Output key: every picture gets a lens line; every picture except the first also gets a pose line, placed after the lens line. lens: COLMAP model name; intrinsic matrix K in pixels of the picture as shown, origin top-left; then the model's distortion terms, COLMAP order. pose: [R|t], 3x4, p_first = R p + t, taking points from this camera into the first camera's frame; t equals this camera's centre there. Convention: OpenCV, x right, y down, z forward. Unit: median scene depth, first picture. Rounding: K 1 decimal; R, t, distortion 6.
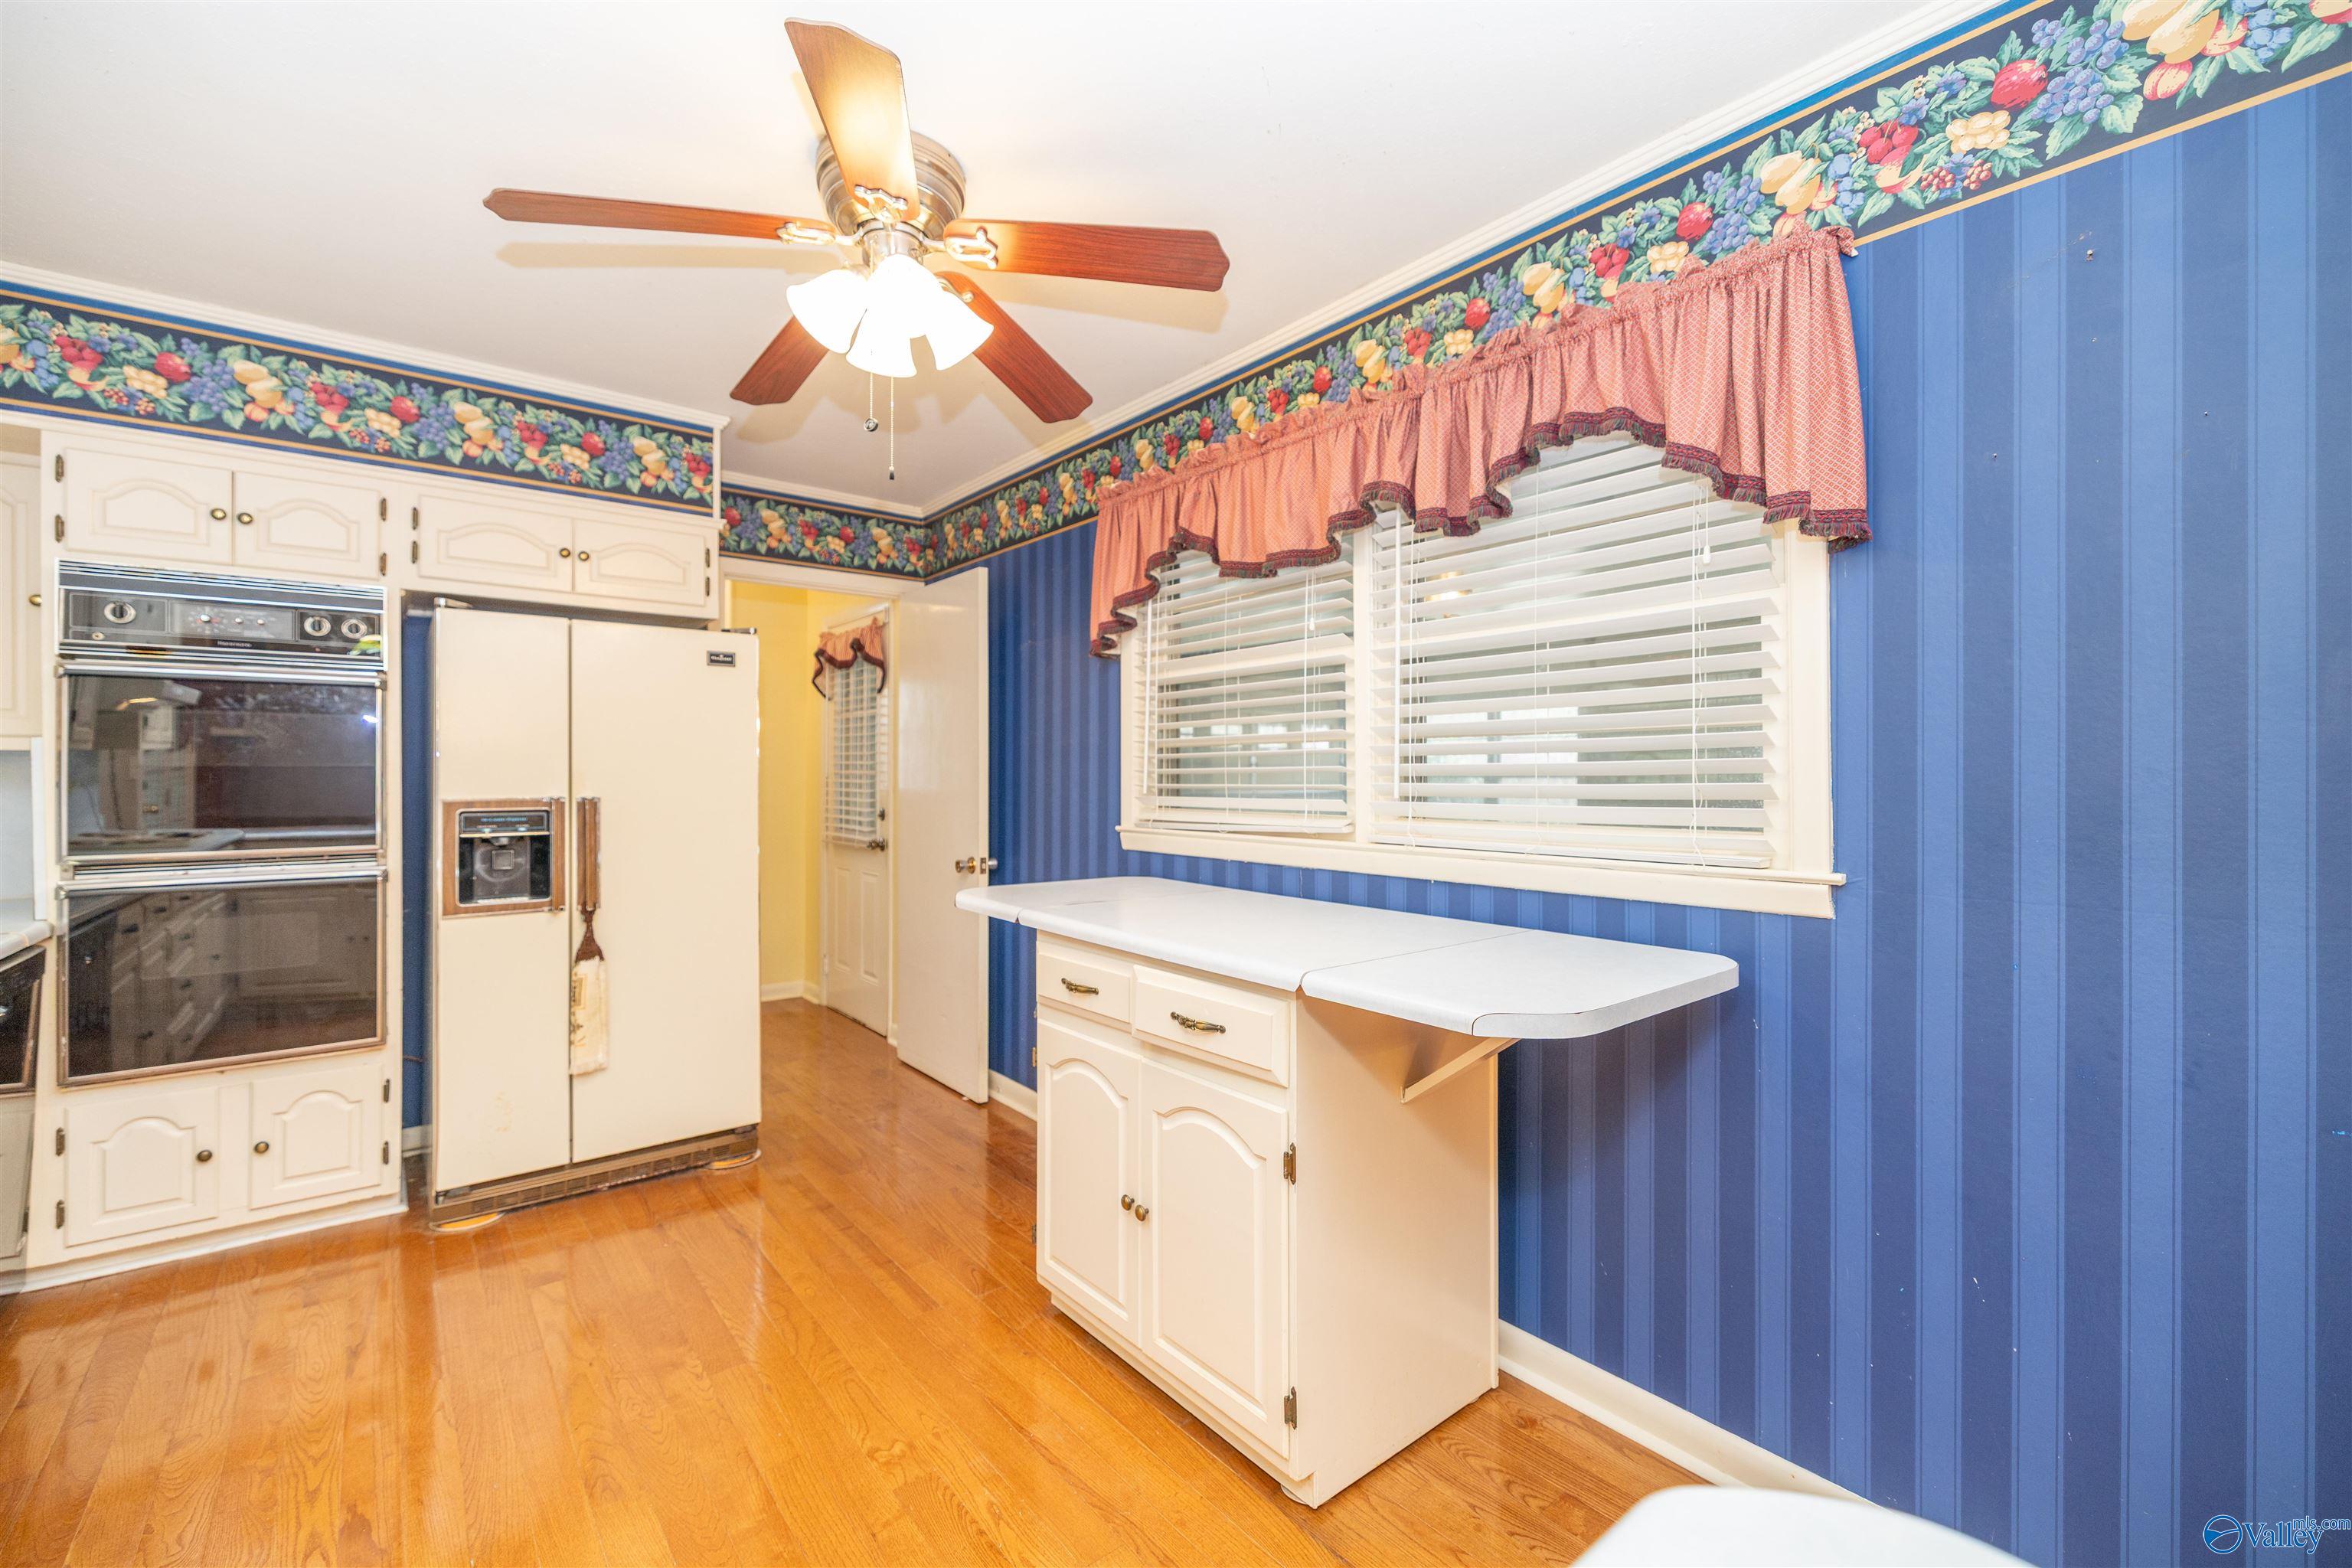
lens RADIAL K [[984.3, 0, 1181.1], [0, 984.3, 771.5], [0, 0, 1]] dist [0.000243, -0.000155]
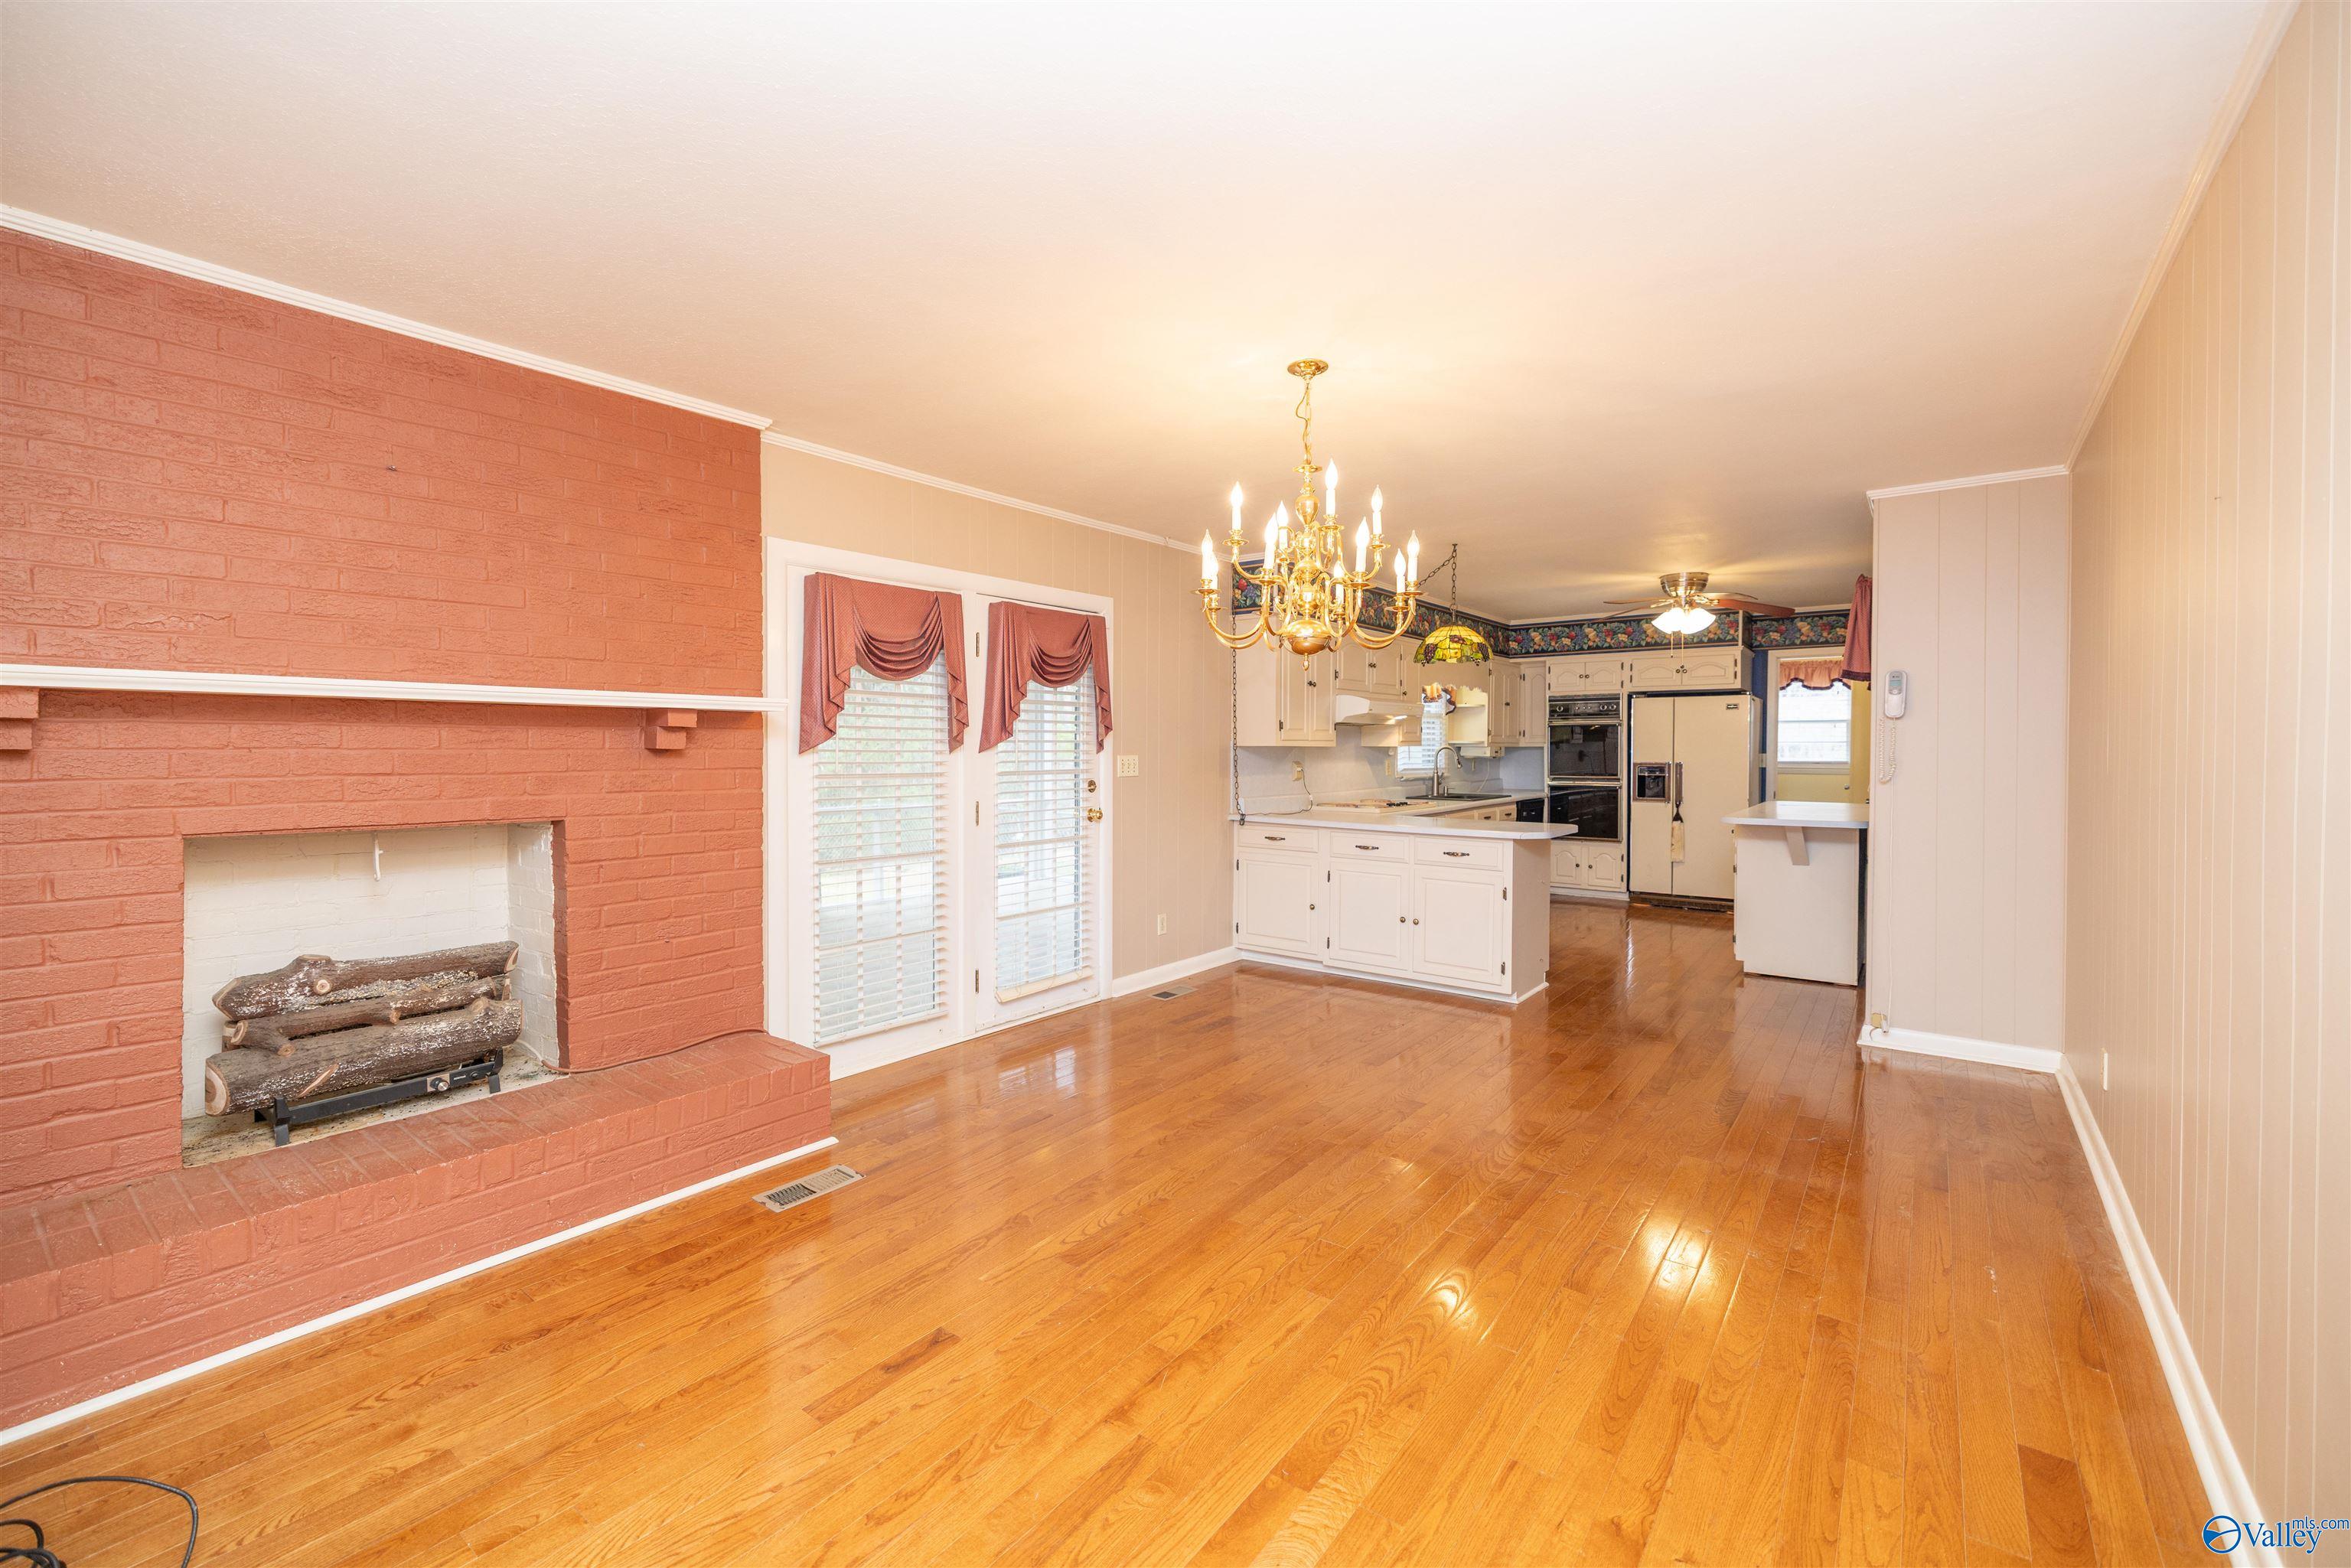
lens RADIAL K [[989.7, 0, 1172.5], [0, 989.7, 774.2], [0, 0, 1]] dist [0.000931, -0.000595]
pose [[0.227556, 0.024790, -0.973449, 1.792035], [0.006018, 0.999621, 0.026864, -0.023325], [0.973746, -0.011972, 0.227320, -1.013469]]
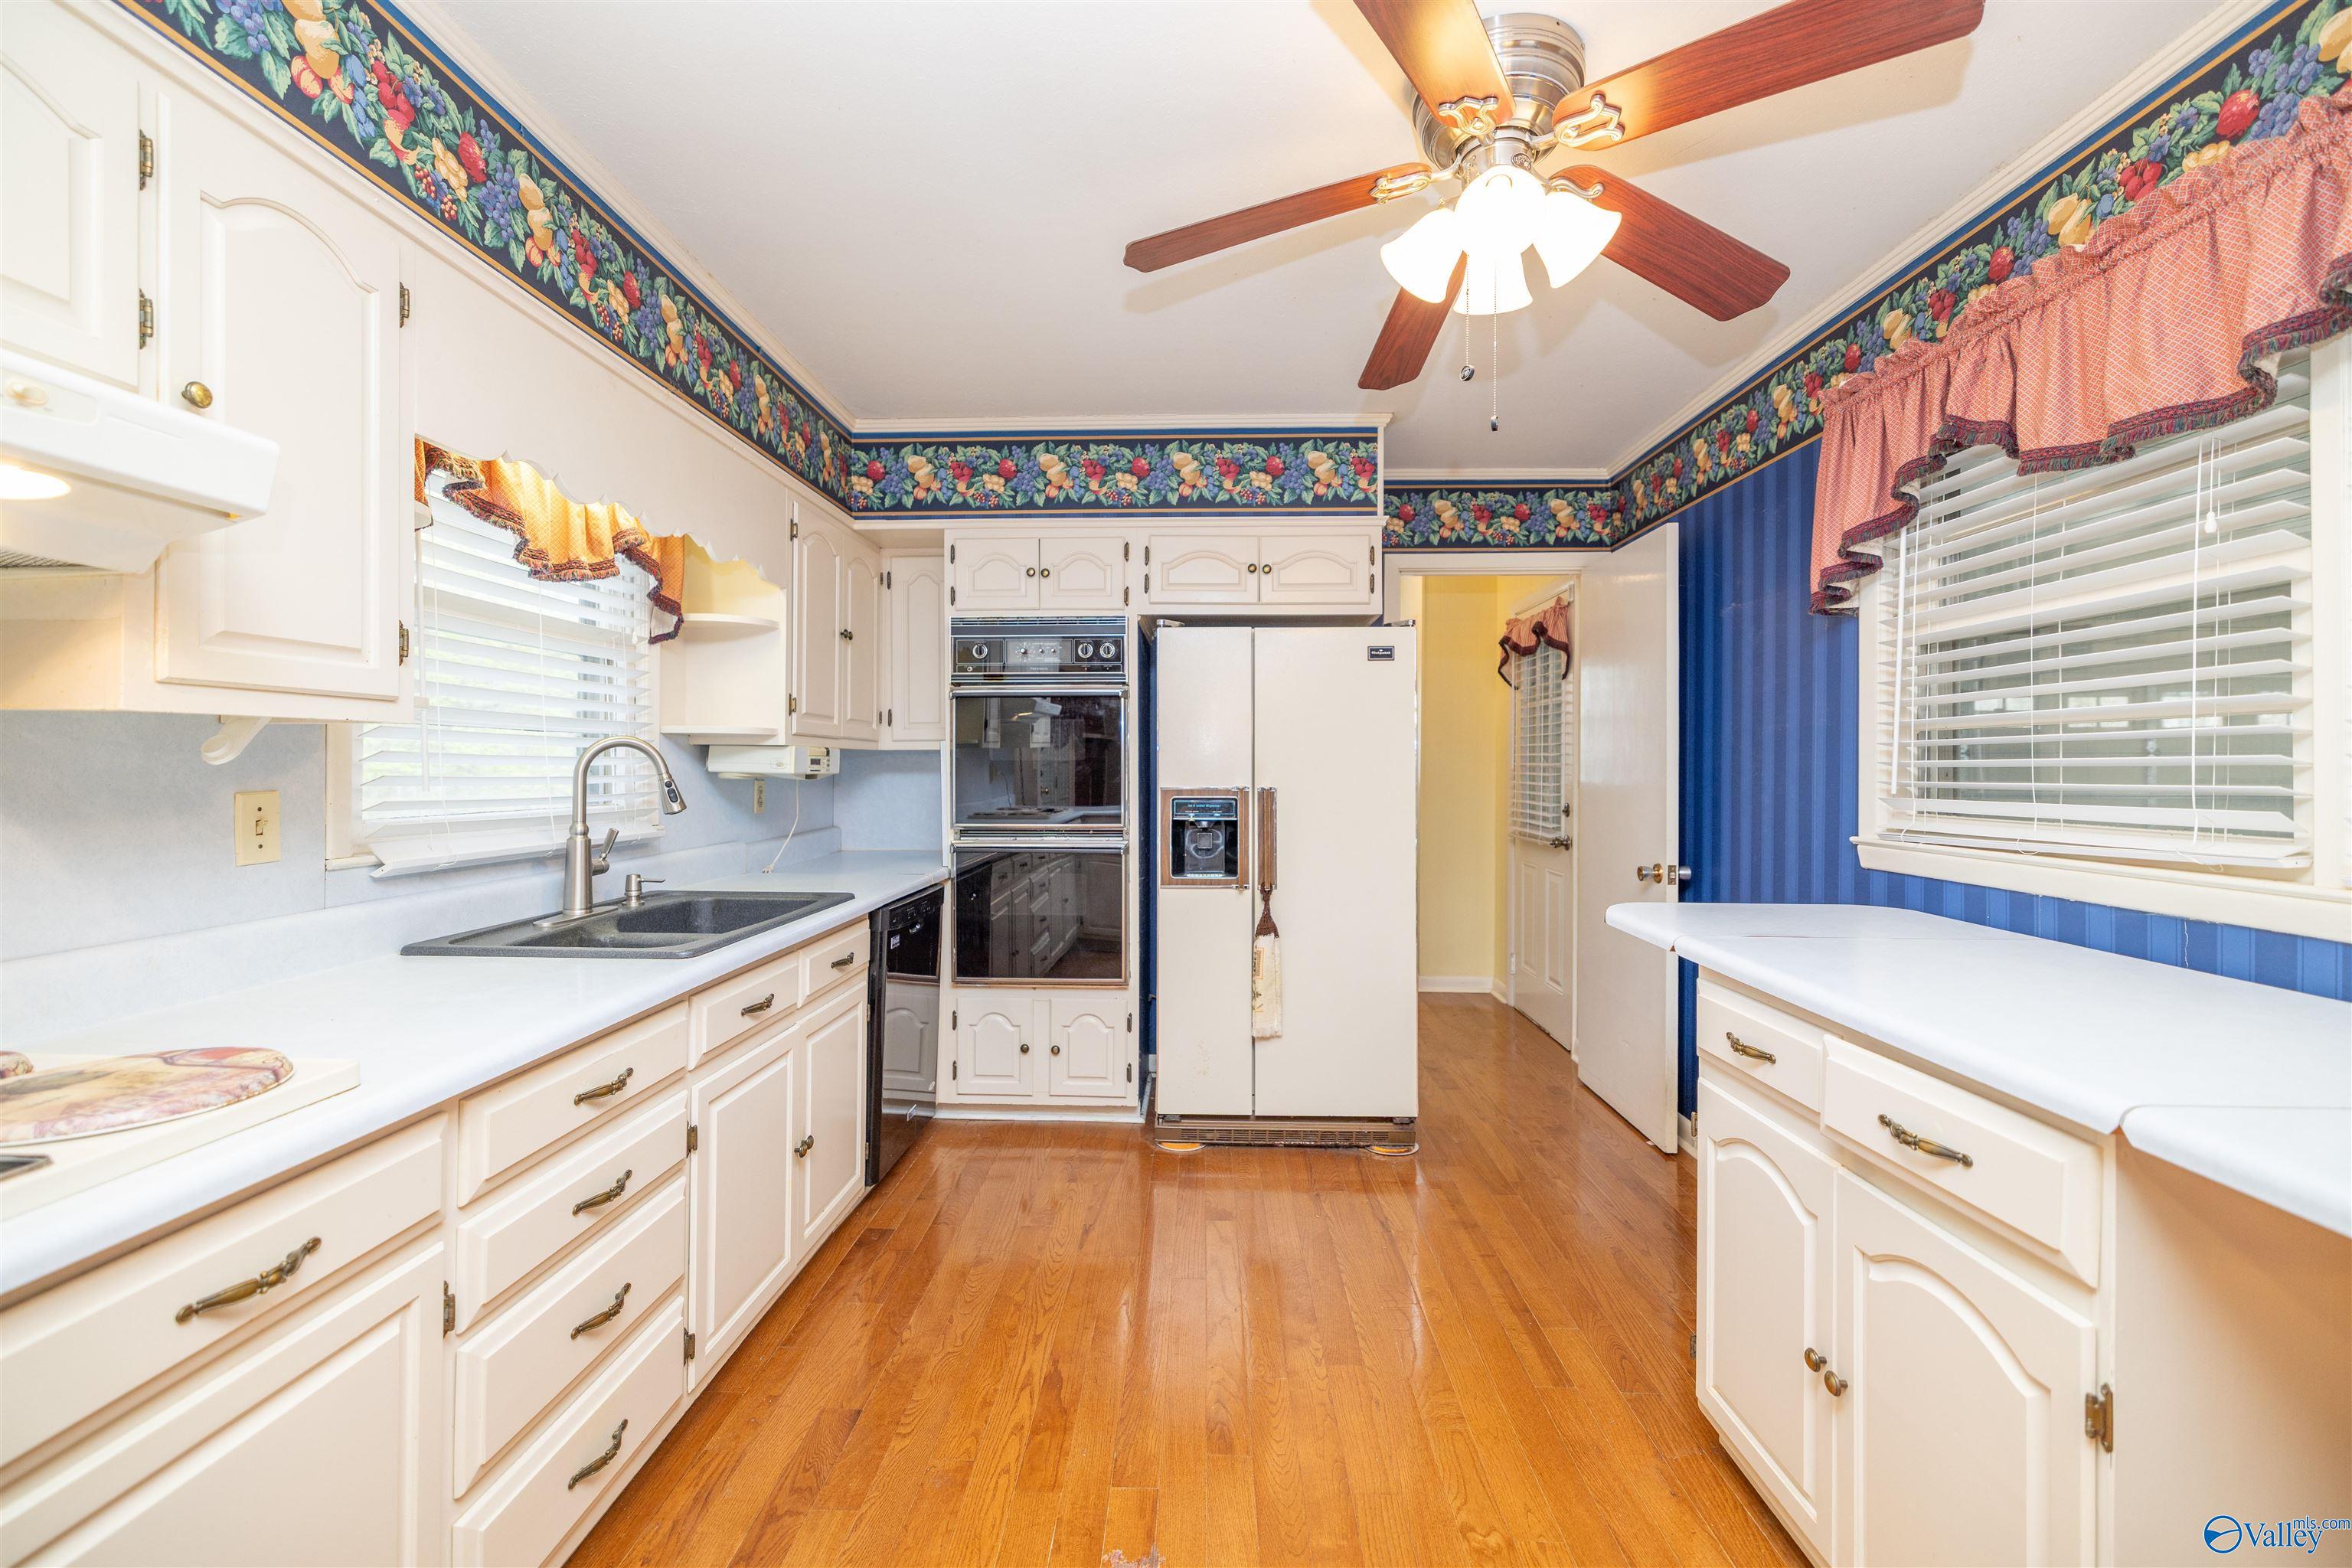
lens RADIAL K [[986.6, 0, 1172.0], [0, 986.6, 770.7], [0, 0, 1]] dist [-0.000259, -0.000409]
pose [[0.751593, 0.004100, -0.659614, 0.047354], [0.000876, 0.999974, 0.007213, -0.000804], [0.659626, -0.005999, 0.751570, 0.103294]]
